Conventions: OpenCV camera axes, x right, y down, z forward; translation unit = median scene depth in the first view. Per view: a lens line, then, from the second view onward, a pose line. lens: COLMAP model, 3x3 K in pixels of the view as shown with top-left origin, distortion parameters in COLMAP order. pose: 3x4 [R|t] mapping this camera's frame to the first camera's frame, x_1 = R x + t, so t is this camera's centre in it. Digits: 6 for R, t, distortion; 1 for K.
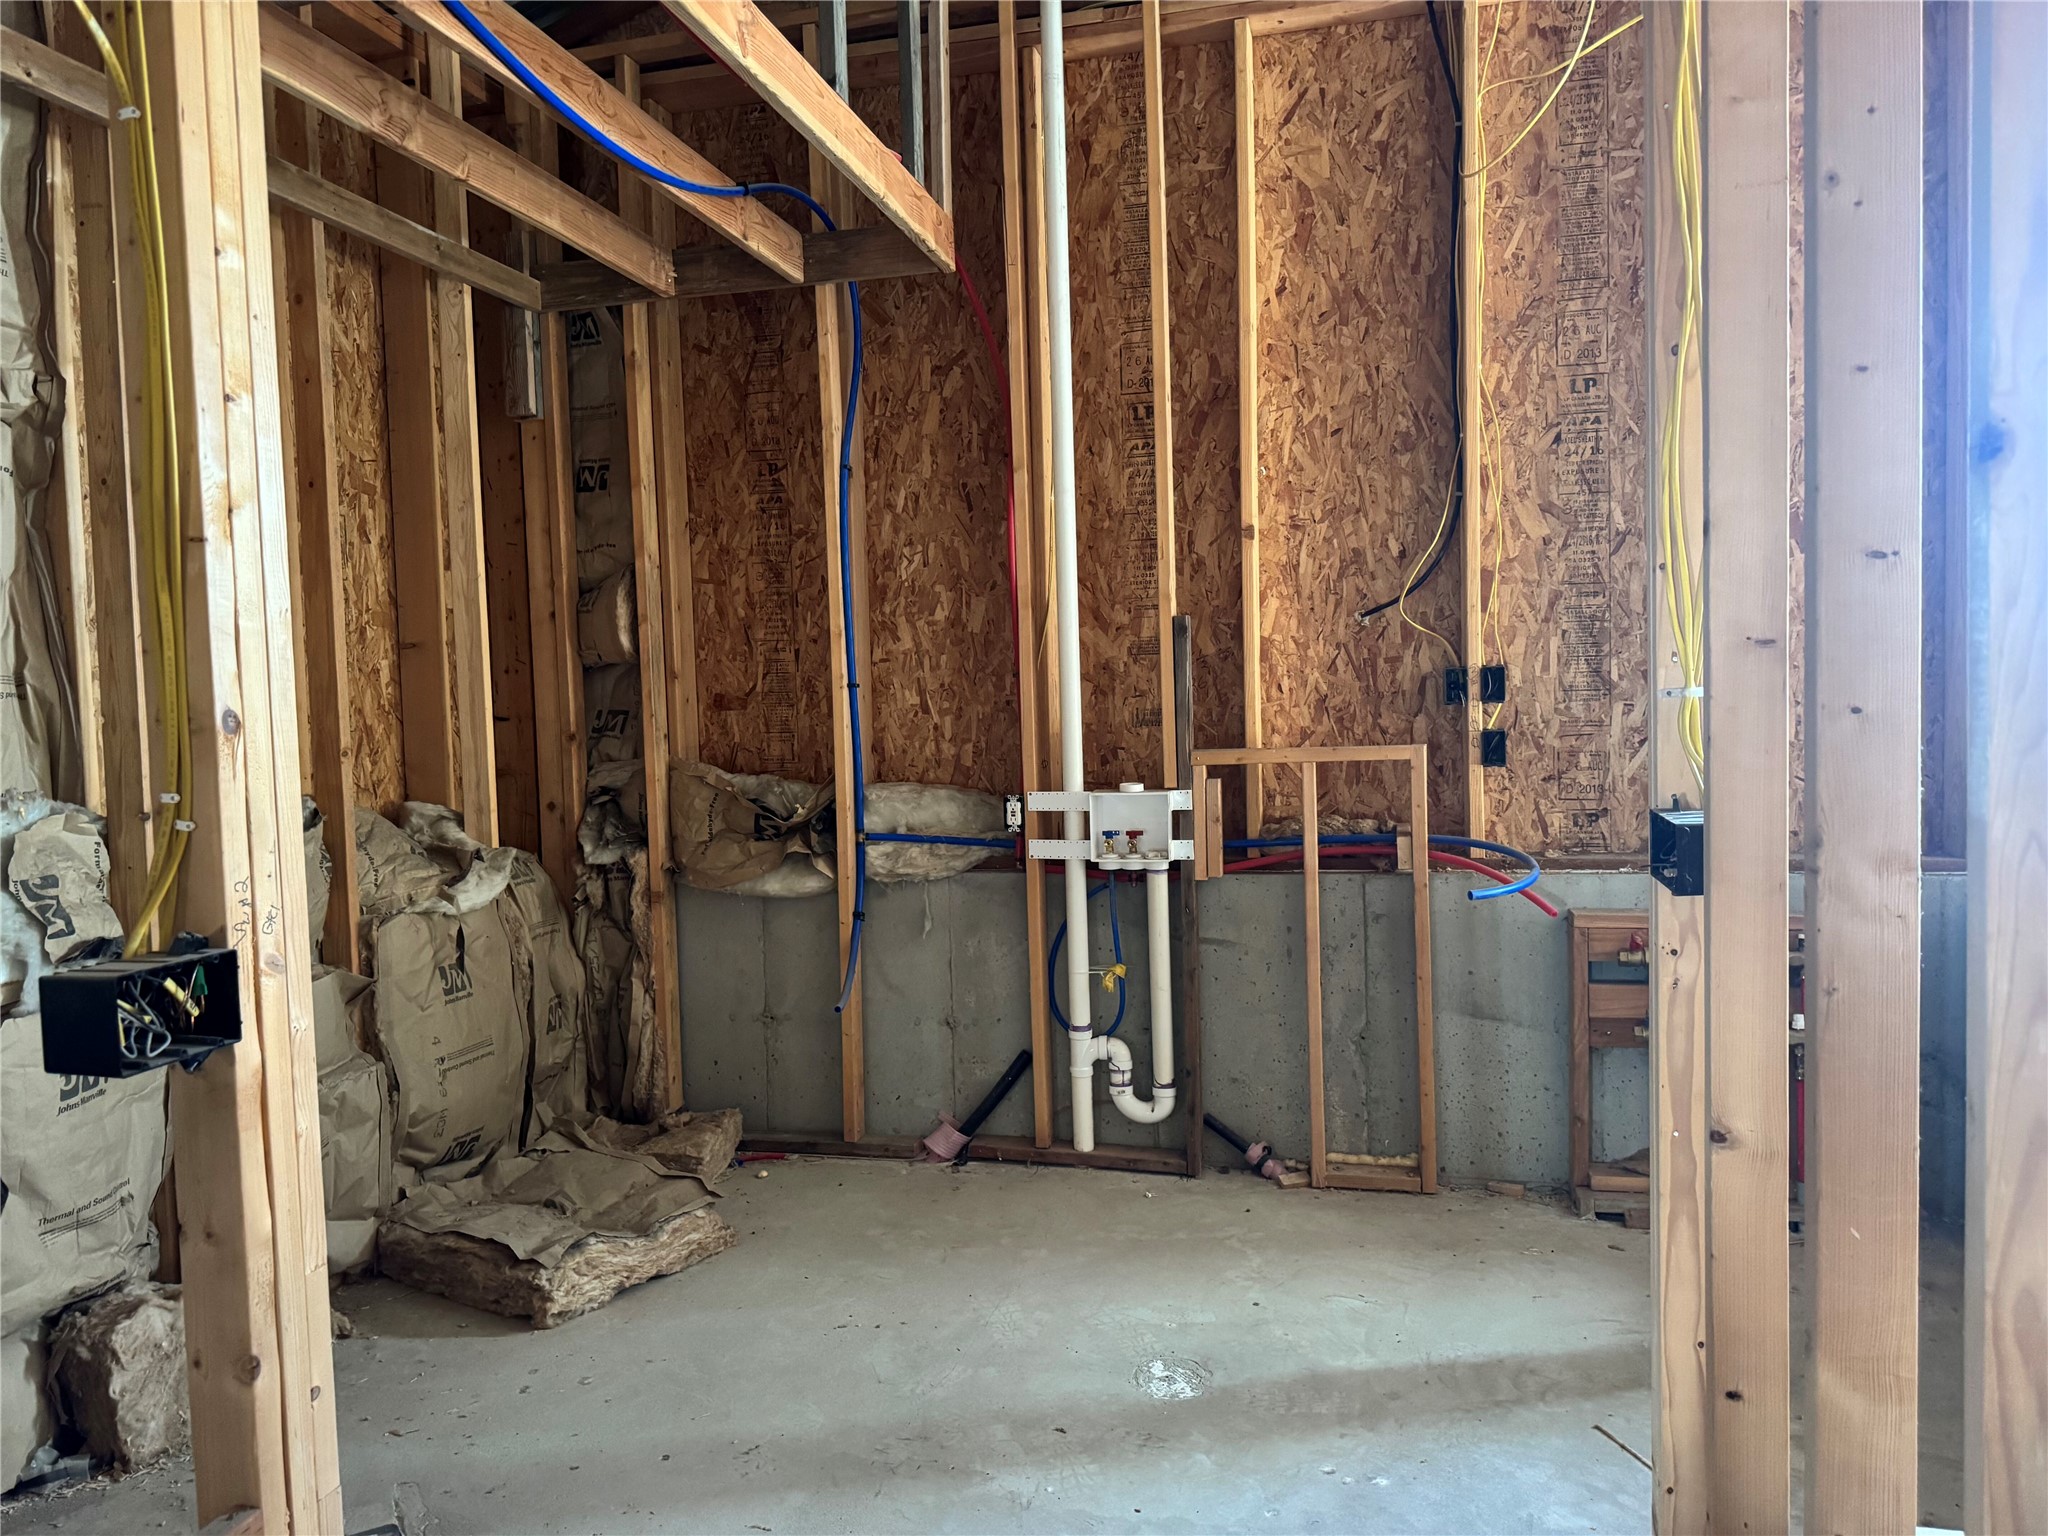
lens RADIAL K [[1448.6, 0, 995.1], [0, 1448.6, 778.6], [0, 0, 1]] dist [0.087450, -0.099562]
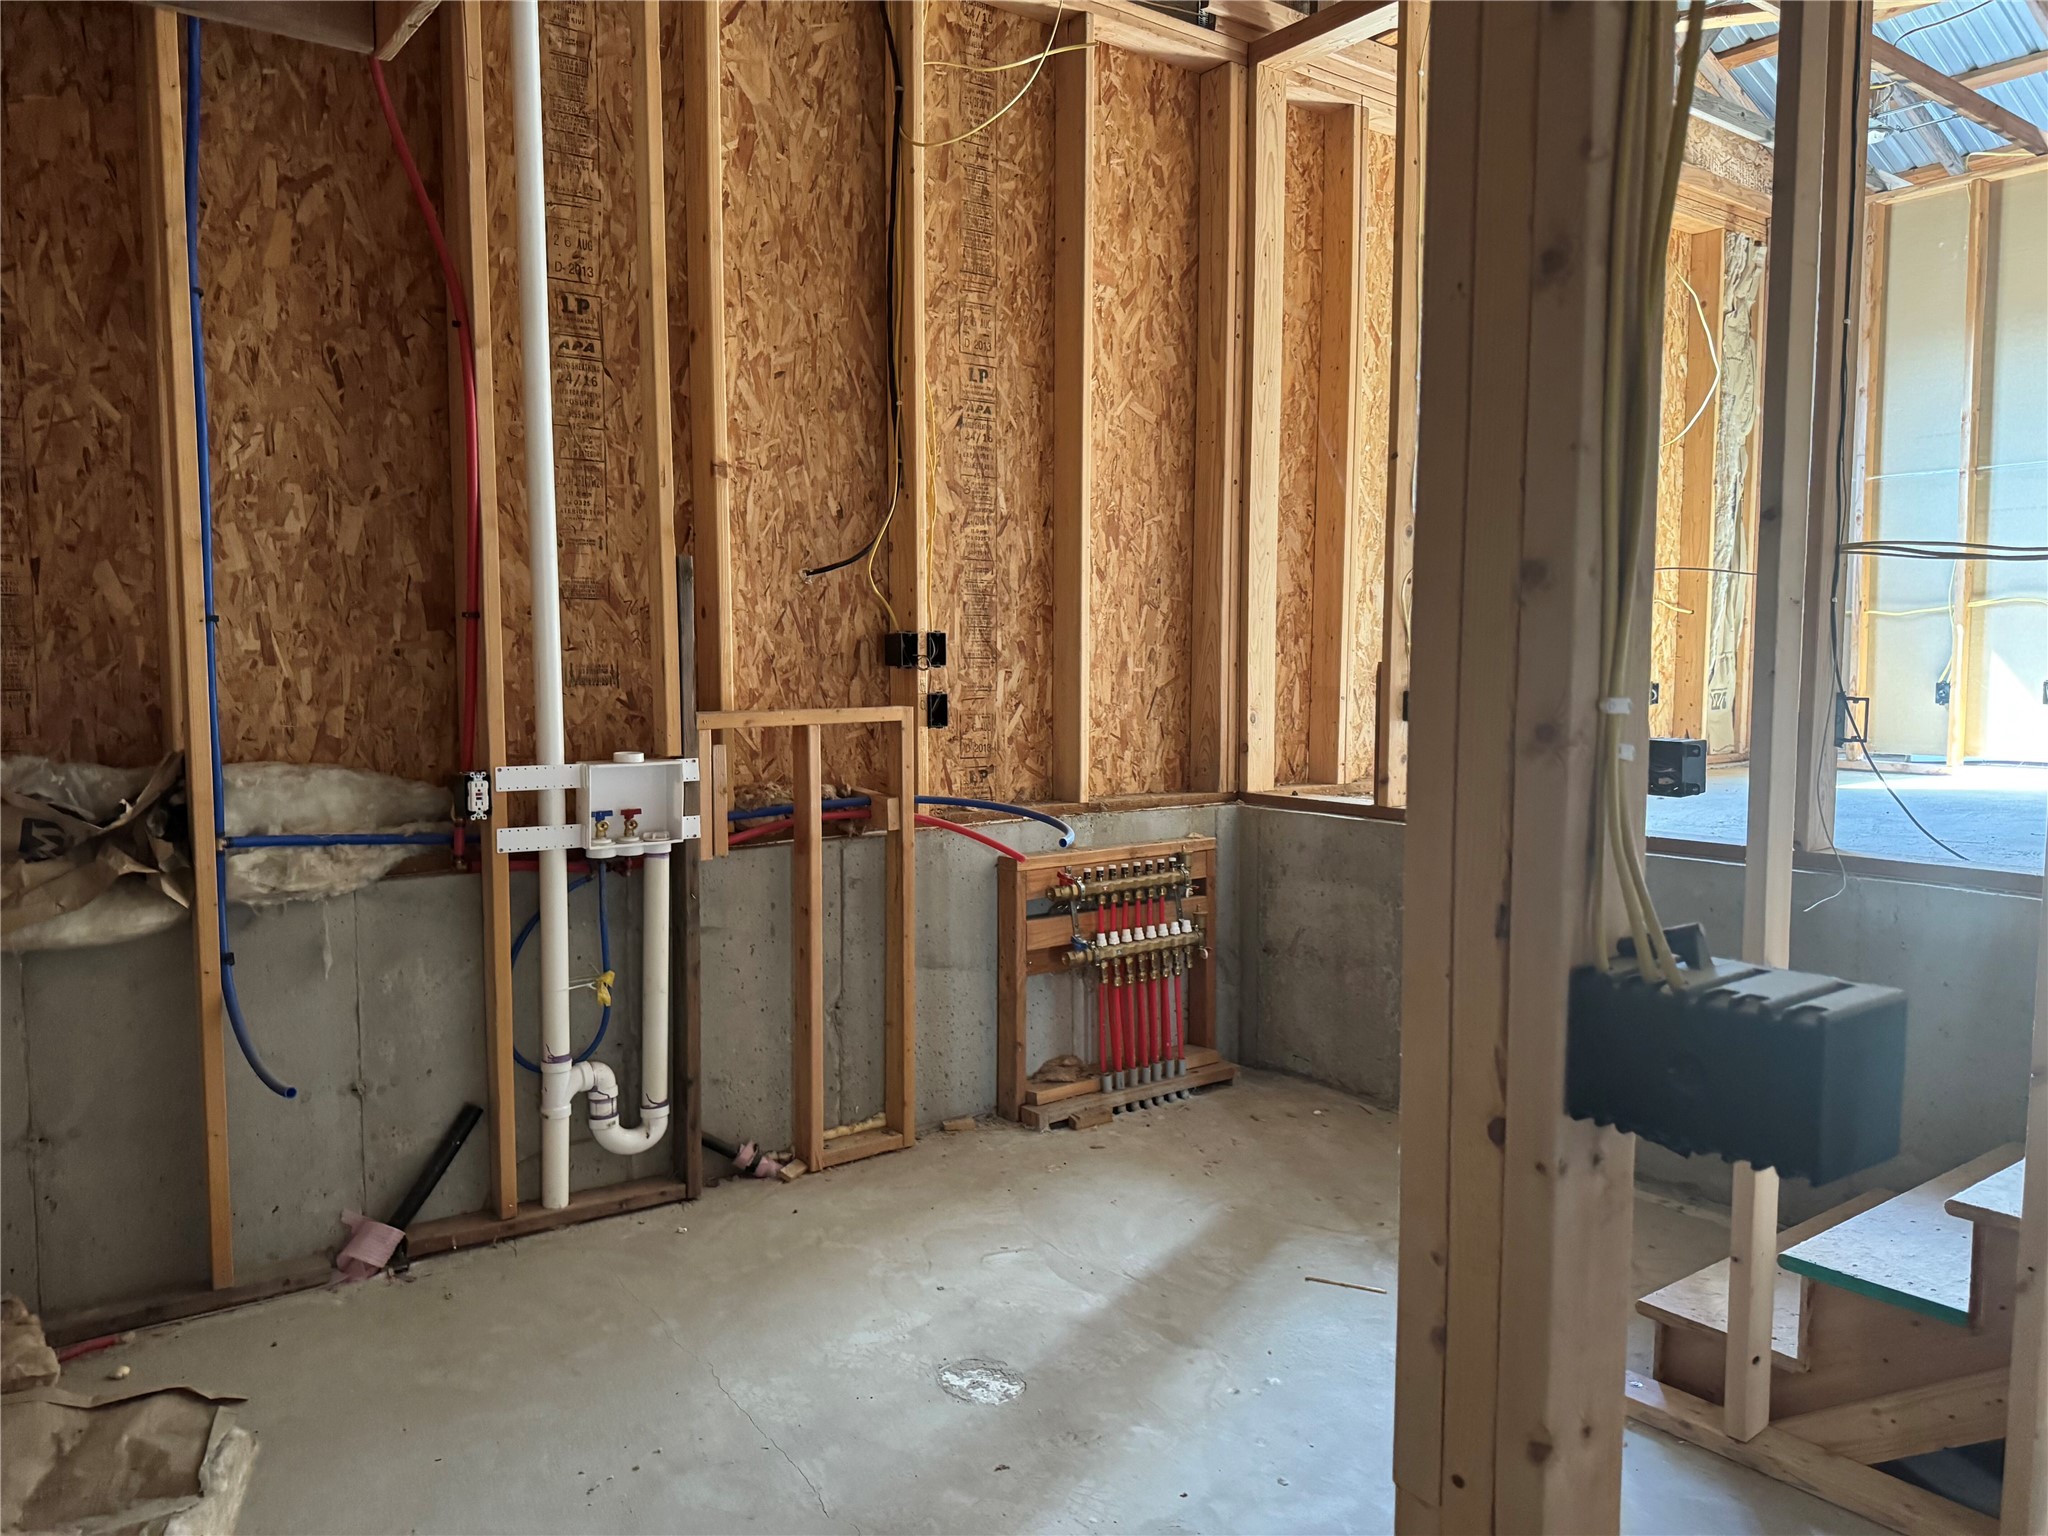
lens RADIAL K [[1448.6, 0, 1078.3], [0, 1448.6, 780.2], [0, 0, 1]] dist [0.087450, -0.099562]
pose [[0.628514, -0.039640, 0.776787, -0.390642], [0.027430, 0.999209, 0.028797, 0.001909], [-0.777314, 0.003208, 0.629104, 0.261518]]
